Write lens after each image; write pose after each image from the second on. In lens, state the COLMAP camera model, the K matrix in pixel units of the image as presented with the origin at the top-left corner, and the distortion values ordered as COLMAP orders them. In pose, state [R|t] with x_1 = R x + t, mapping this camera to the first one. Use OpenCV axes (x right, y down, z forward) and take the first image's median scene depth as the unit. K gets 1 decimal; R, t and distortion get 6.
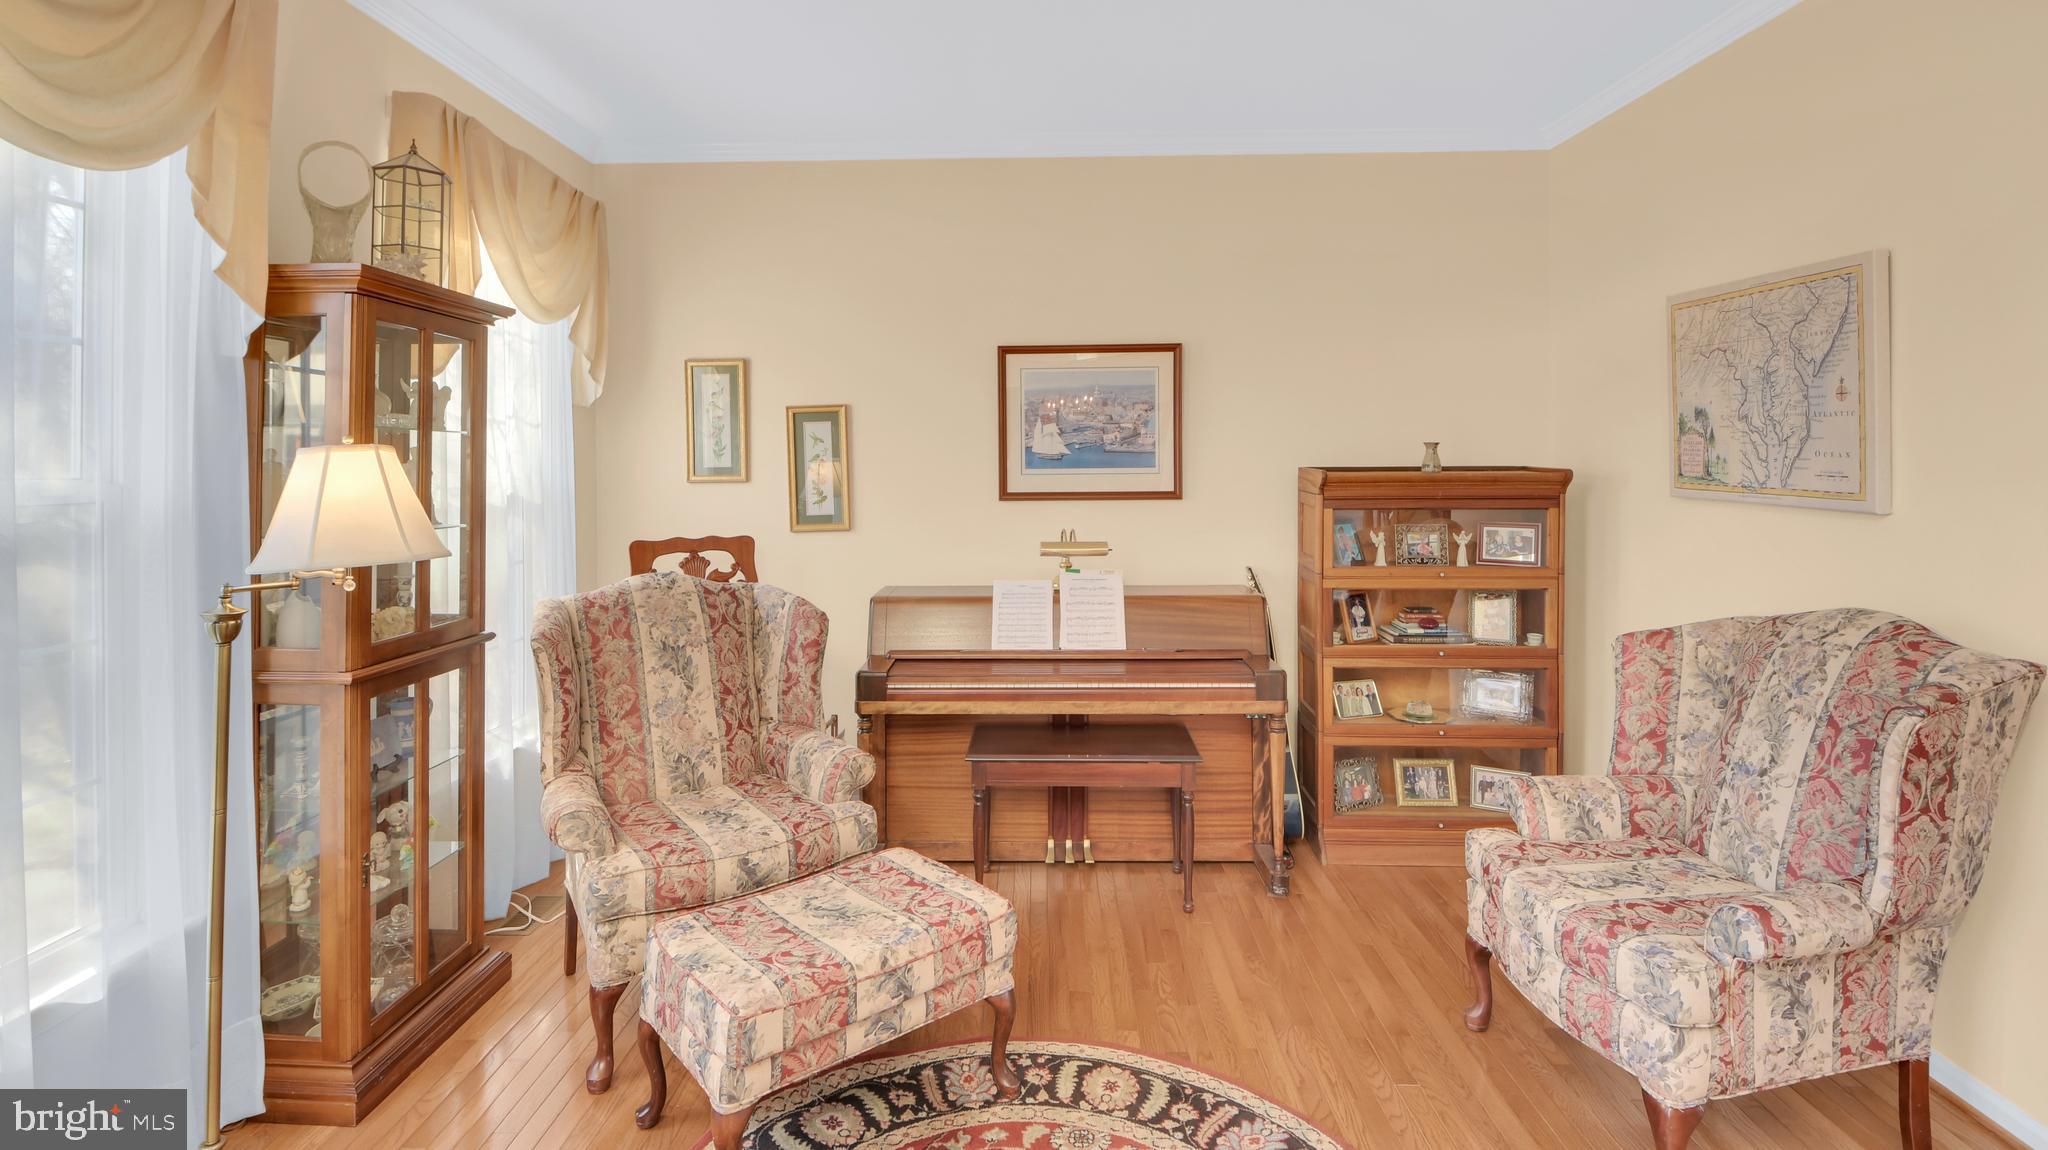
lens RADIAL K [[948.0, 0, 1039.2], [0, 948.0, 463.0], [0, 0, 1]] dist [-0.013141, 0.000091]
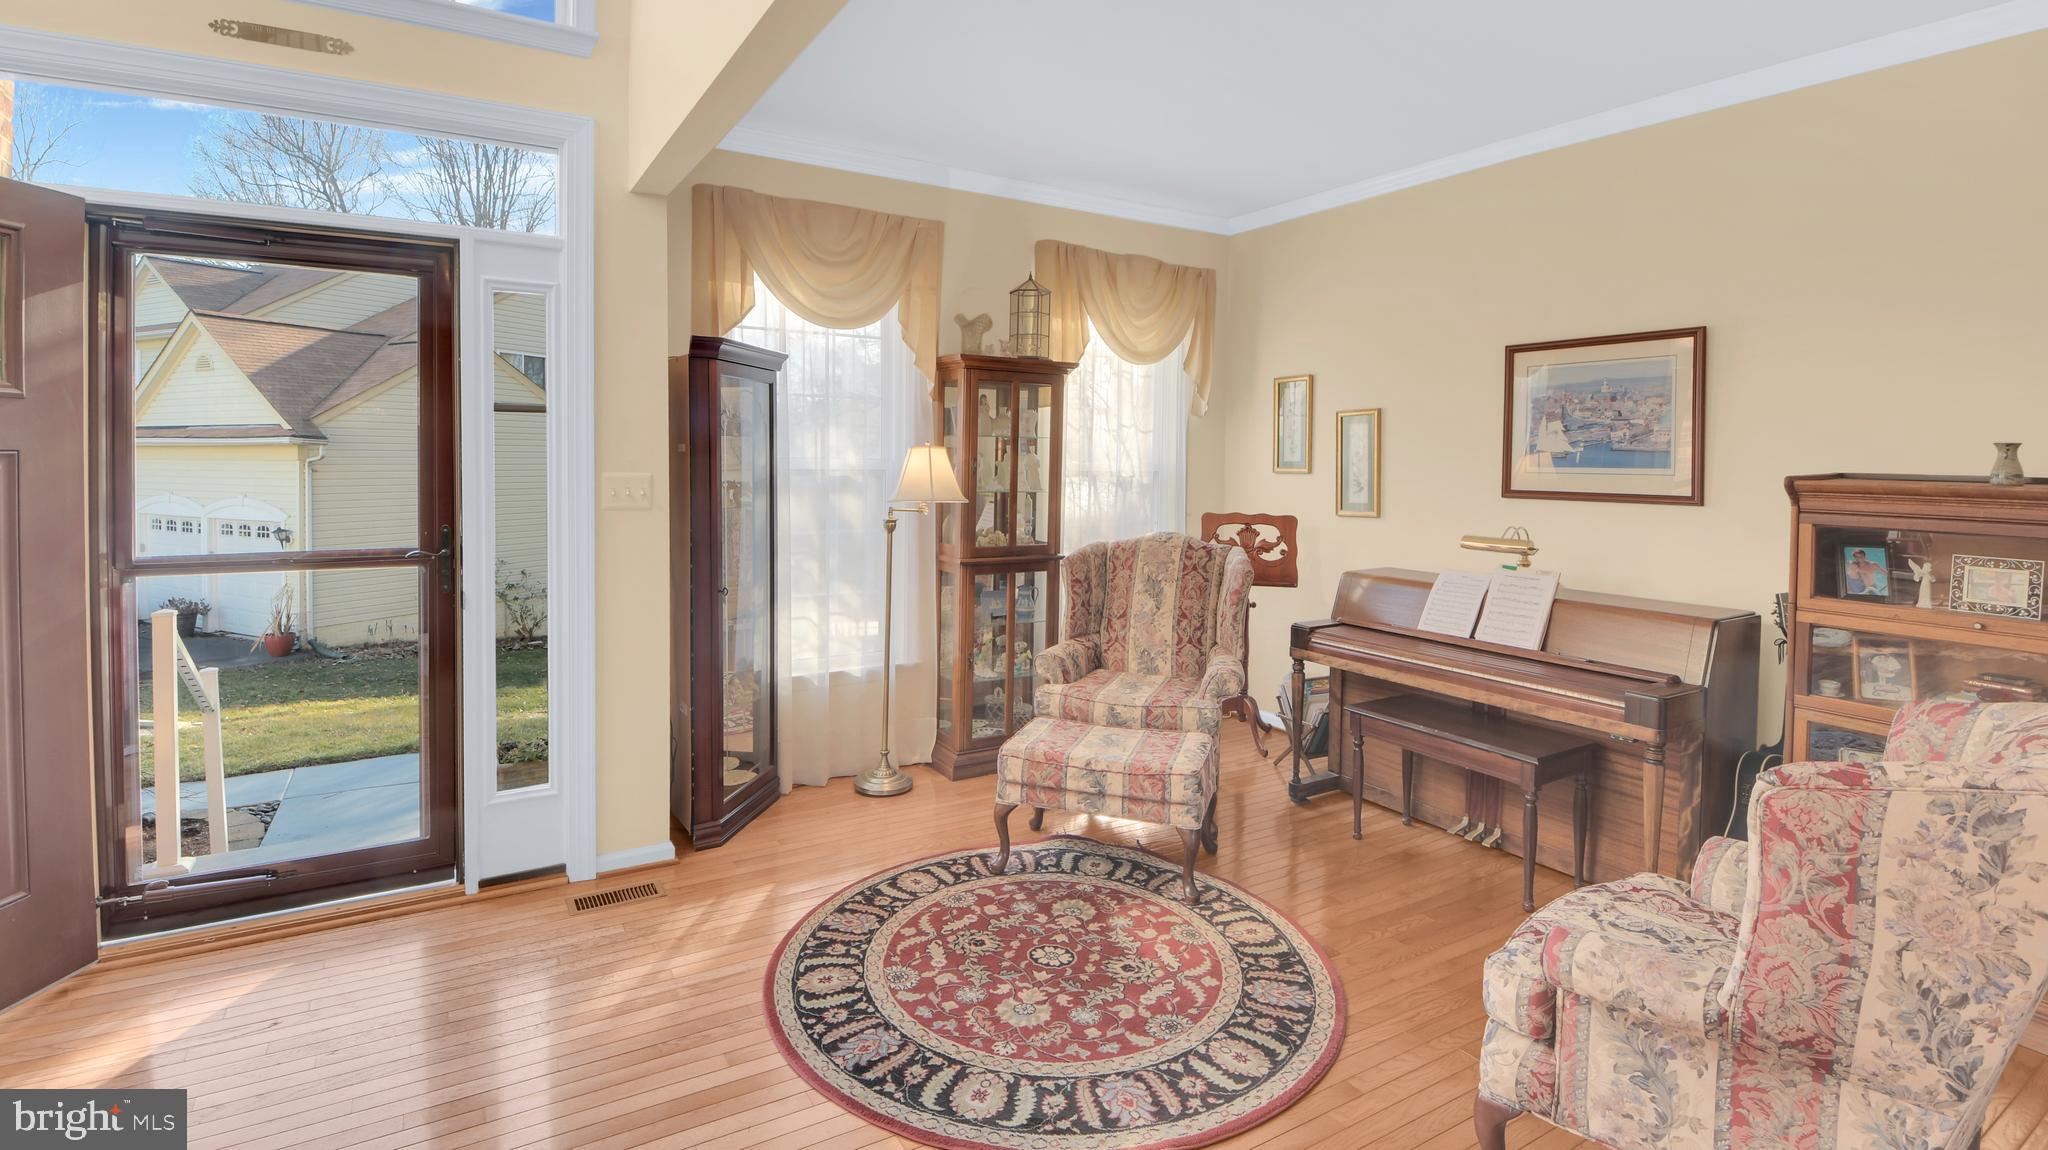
lens RADIAL K [[948.0, 0, 997.8], [0, 948.0, 477.8], [0, 0, 1]] dist [-0.013141, 0.000091]
pose [[0.526551, 0.030100, -0.849610, 0.616030], [-0.012187, 0.999538, 0.027858, -0.004078], [0.850056, -0.004314, 0.526675, 0.002213]]
